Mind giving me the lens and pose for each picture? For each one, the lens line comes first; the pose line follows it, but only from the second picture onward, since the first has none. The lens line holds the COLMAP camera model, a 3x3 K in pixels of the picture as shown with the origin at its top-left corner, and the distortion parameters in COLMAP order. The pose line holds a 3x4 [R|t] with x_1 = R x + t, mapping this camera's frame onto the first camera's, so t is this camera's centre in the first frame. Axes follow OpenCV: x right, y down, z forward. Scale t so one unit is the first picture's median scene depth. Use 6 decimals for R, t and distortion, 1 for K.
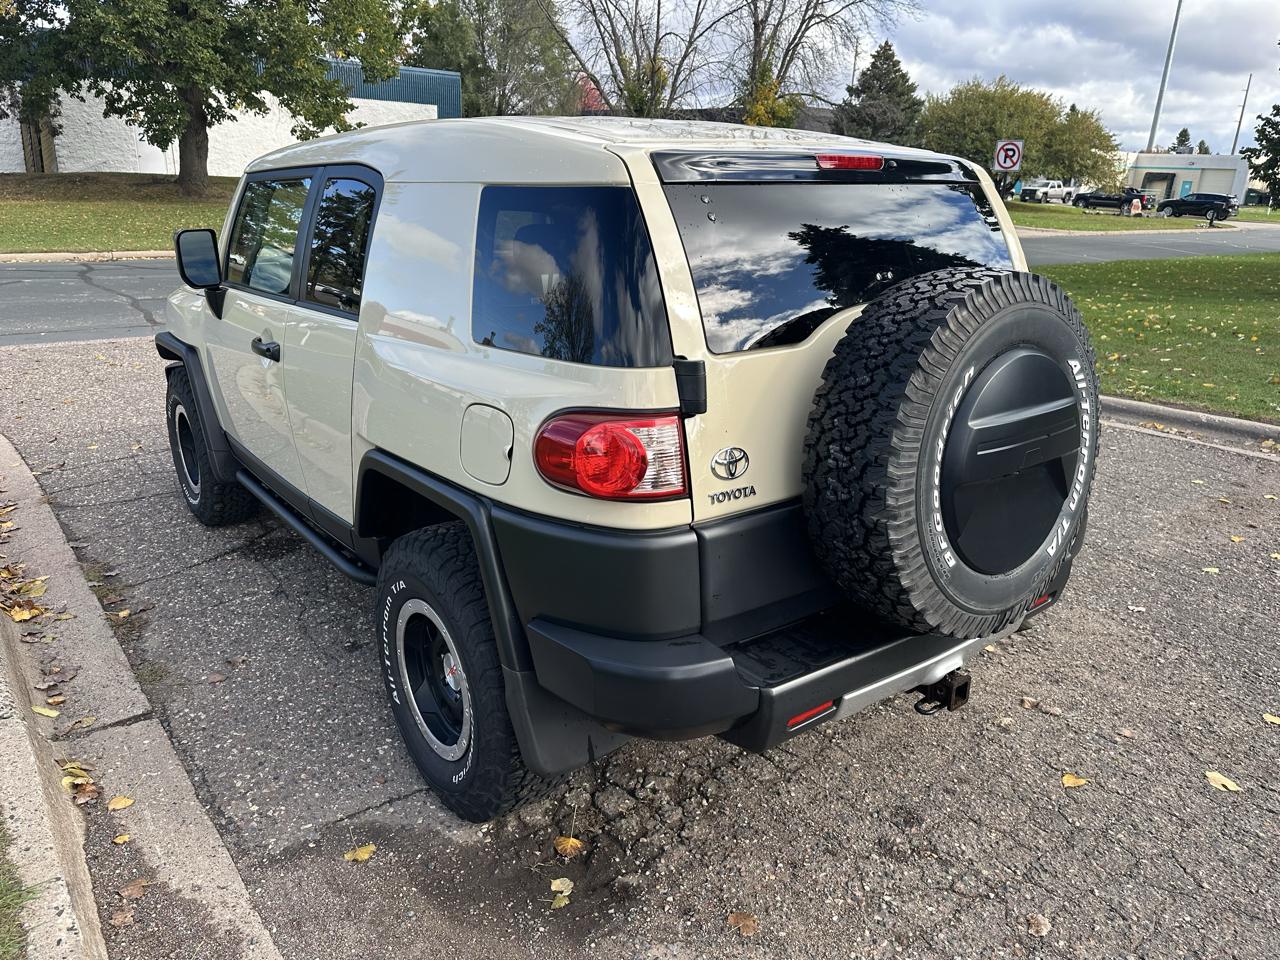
lens RADIAL K [[898.0, 0, 625.1], [0, 898.0, 474.9], [0, 0, 1]] dist [0.063941, -0.073110]
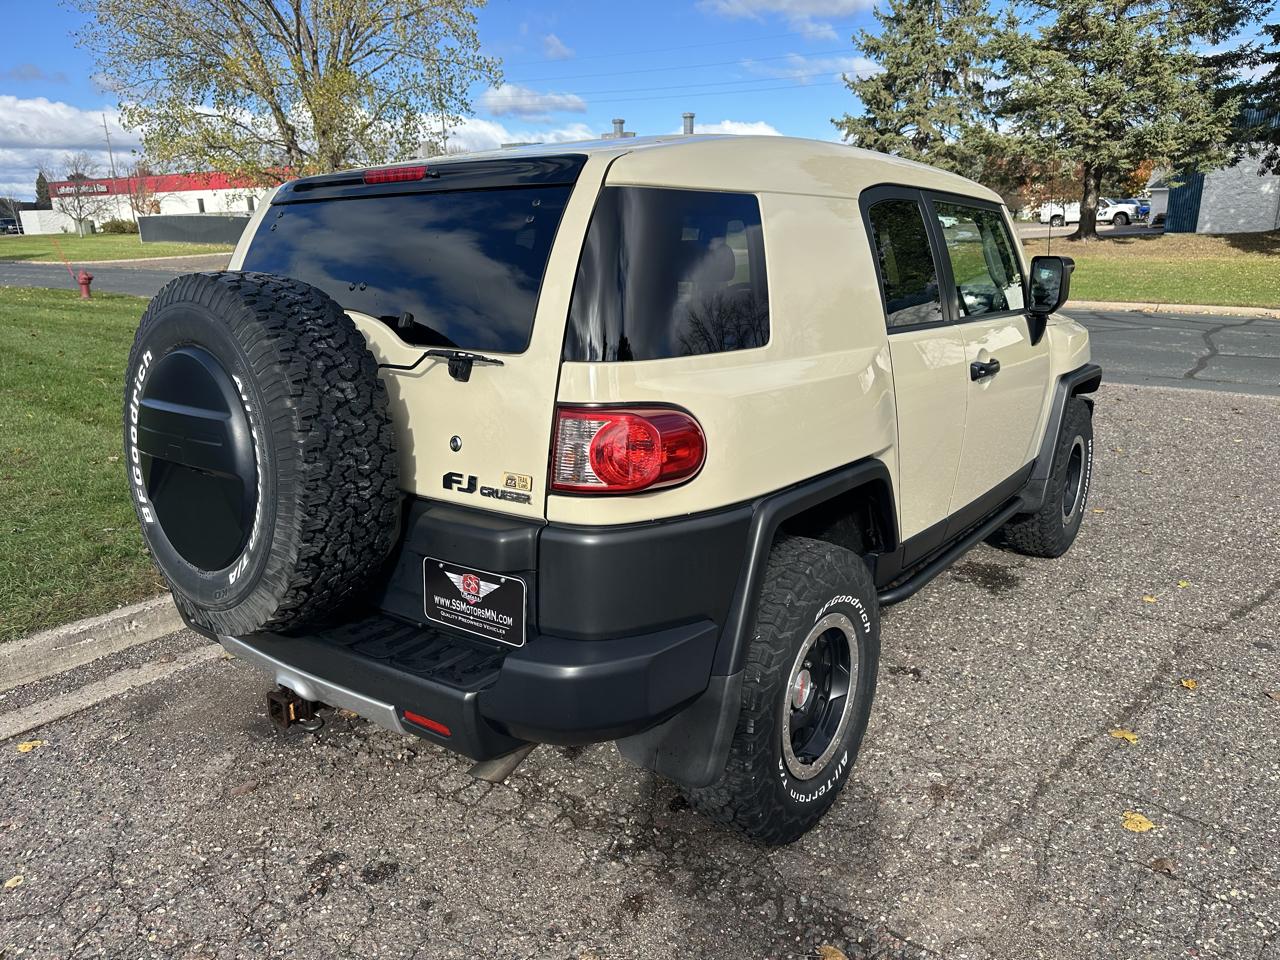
lens RADIAL K [[887.4, 0, 656.1], [0, 887.4, 474.6], [0, 0, 1]] dist [0.056455, -0.073447]
pose [[0.276423, 0.227189, -0.933796, 1.417456], [-0.282188, 0.948012, 0.147114, -0.273395], [0.918673, 0.222840, 0.326163, 1.075282]]
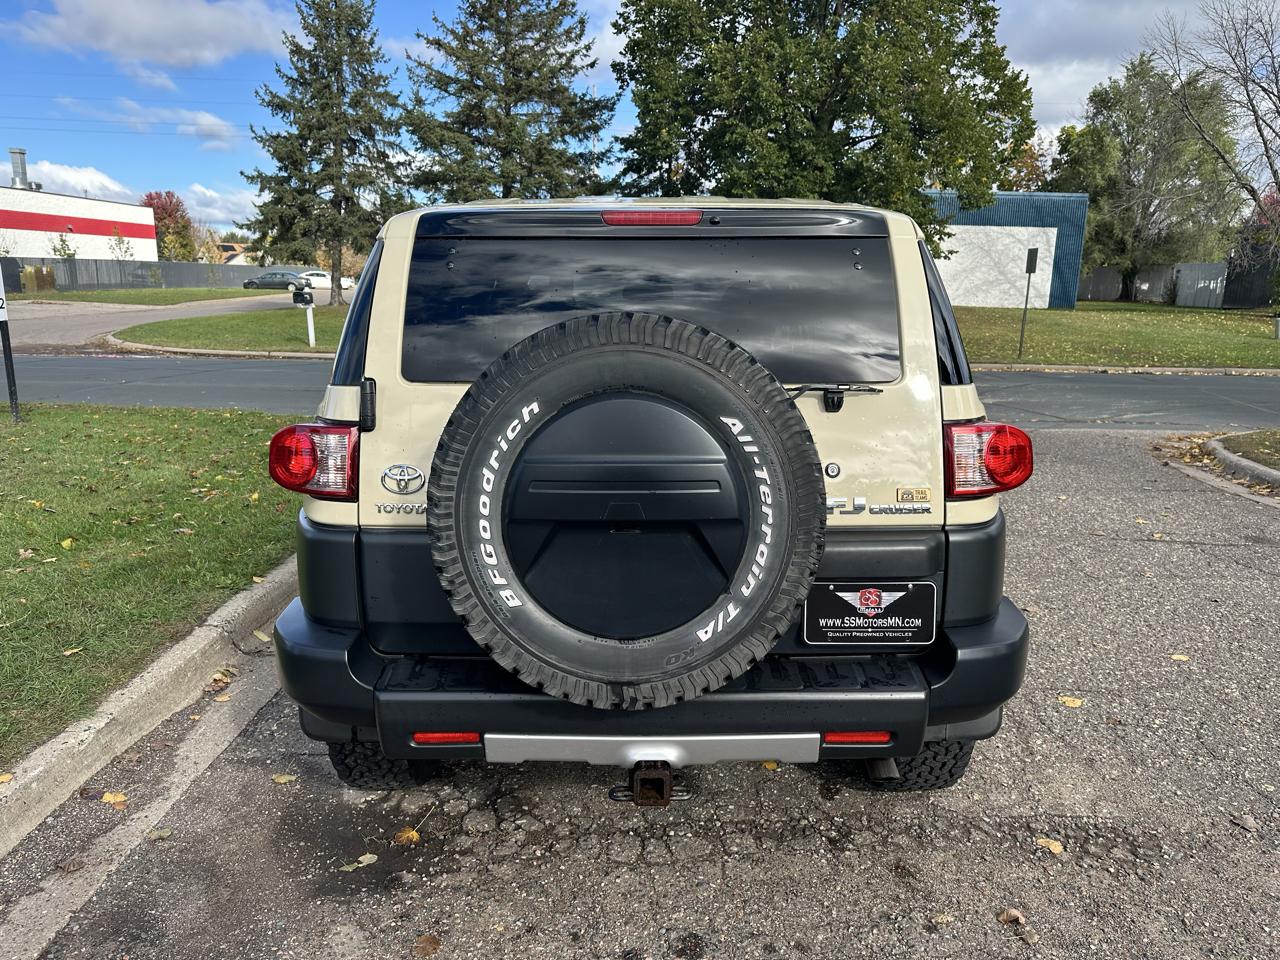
lens RADIAL K [[883.6, 0, 636.2], [0, 883.6, 481.8], [0, 0, 1]] dist [0.134615, -0.231102]
pose [[0.792669, 0.112045, -0.599267, 0.907937], [-0.183943, 0.981112, -0.059868, 0.002481], [0.581240, 0.157686, 0.798307, 0.264028]]
